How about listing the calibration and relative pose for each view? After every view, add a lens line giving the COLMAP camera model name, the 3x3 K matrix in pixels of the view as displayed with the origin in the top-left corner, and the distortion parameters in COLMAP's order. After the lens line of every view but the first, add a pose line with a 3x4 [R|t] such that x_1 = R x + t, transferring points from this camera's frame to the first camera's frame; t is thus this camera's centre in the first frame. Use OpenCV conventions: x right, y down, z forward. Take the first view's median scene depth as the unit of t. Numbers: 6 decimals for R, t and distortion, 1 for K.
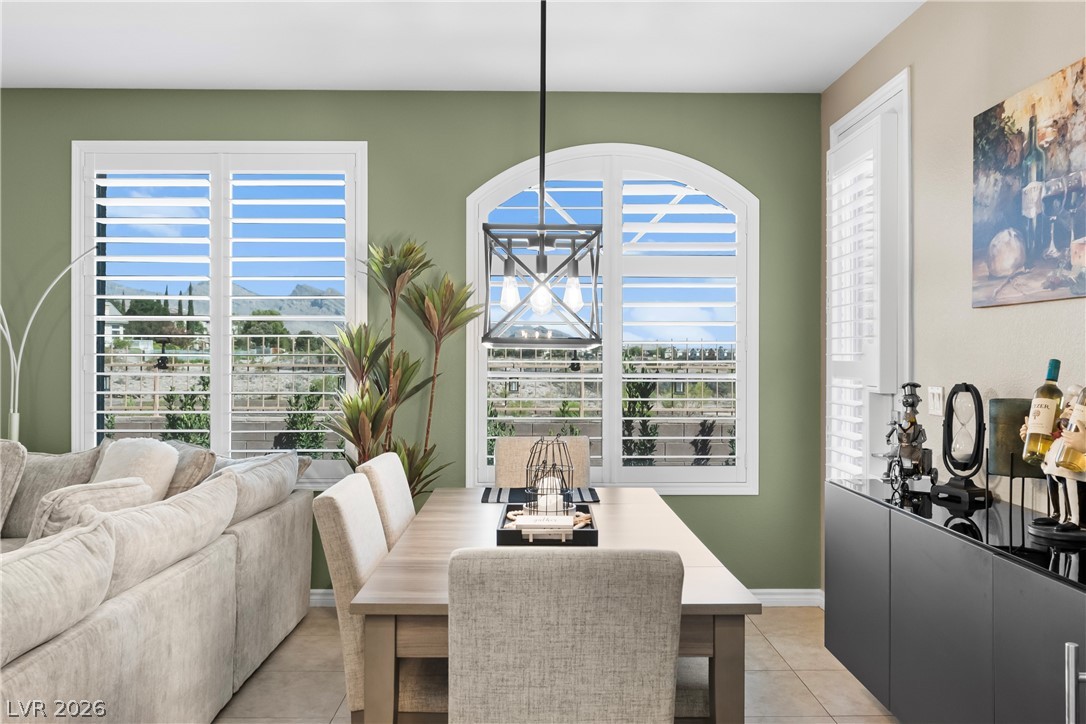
lens RADIAL K [[844.5, 0, 546.1], [0, 844.5, 357.0], [0, 0, 1]] dist [-0.009495, 0.008029]
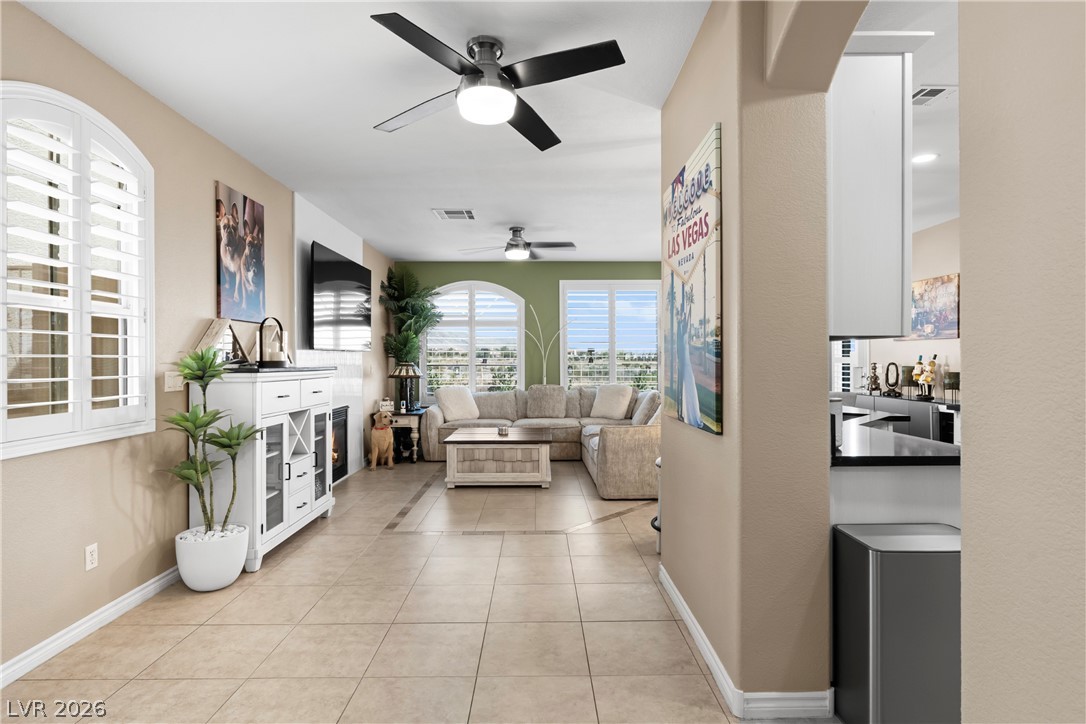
lens RADIAL K [[556.7, 0, 542.9], [0, 556.7, 357.8], [0, 0, 1]] dist [-0.000817, -0.000325]
pose [[0.999983, -0.005443, -0.002088, -0.980017], [0.005436, 0.999980, -0.003290, 0.011497], [0.002106, 0.003279, 0.999992, -1.359744]]
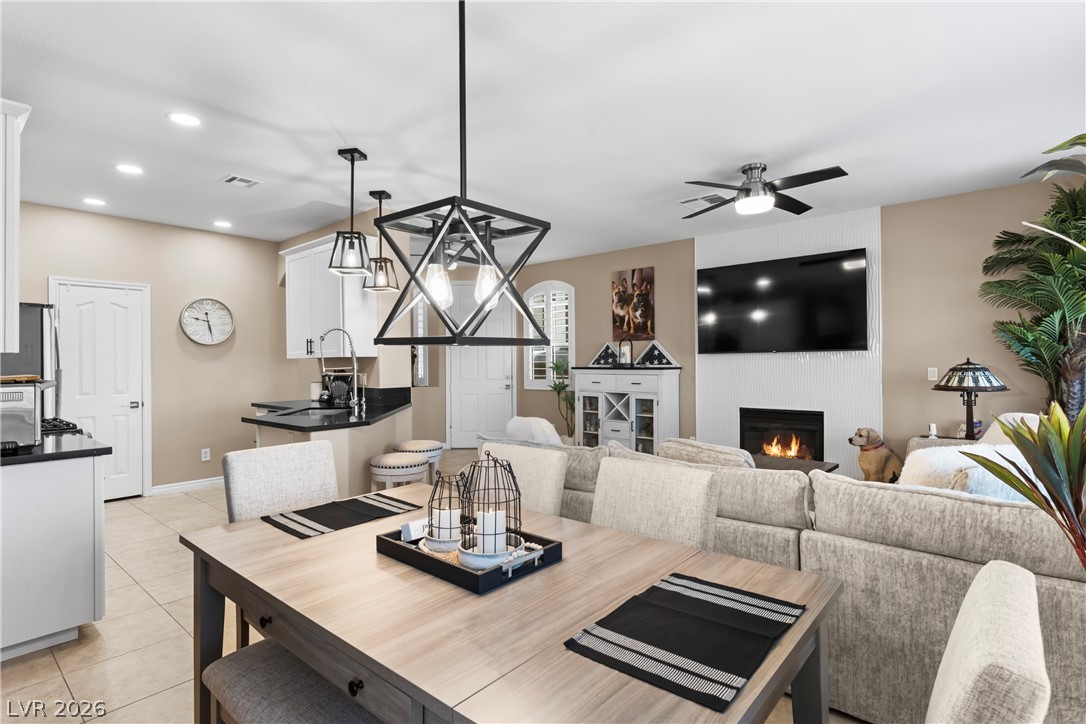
lens RADIAL K [[542.3, 0, 542.2], [0, 542.3, 358.1], [0, 0, 1]] dist [0.010860, -0.001438]
pose [[-0.665395, -0.000051, -0.746491, 0.369318], [0.007586, 0.999948, -0.006830, 0.002250], [0.746452, -0.010207, -0.665360, 1.396440]]
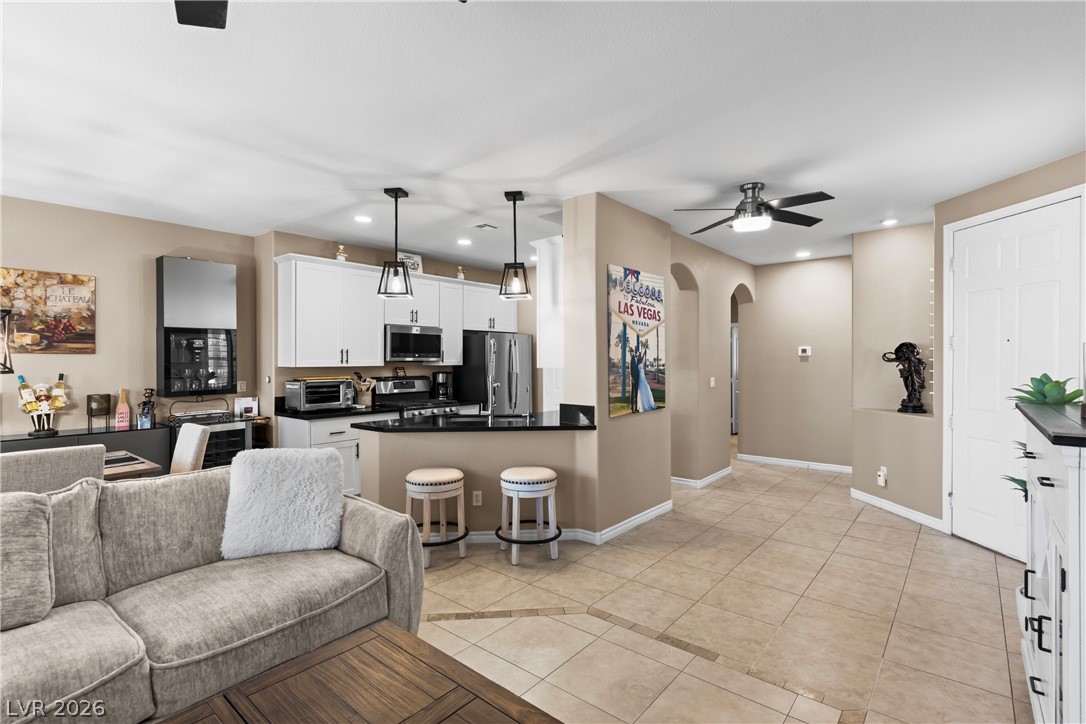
lens RADIAL K [[513.4, 0, 543.0], [0, 513.4, 359.4], [0, 0, 1]] dist [0.003380, -0.000205]
pose [[-0.761758, -0.000703, 0.647862, -1.543434], [-0.000892, 1.000000, 0.000036, -0.043544], [-0.647861, -0.000551, -0.761758, 0.993745]]
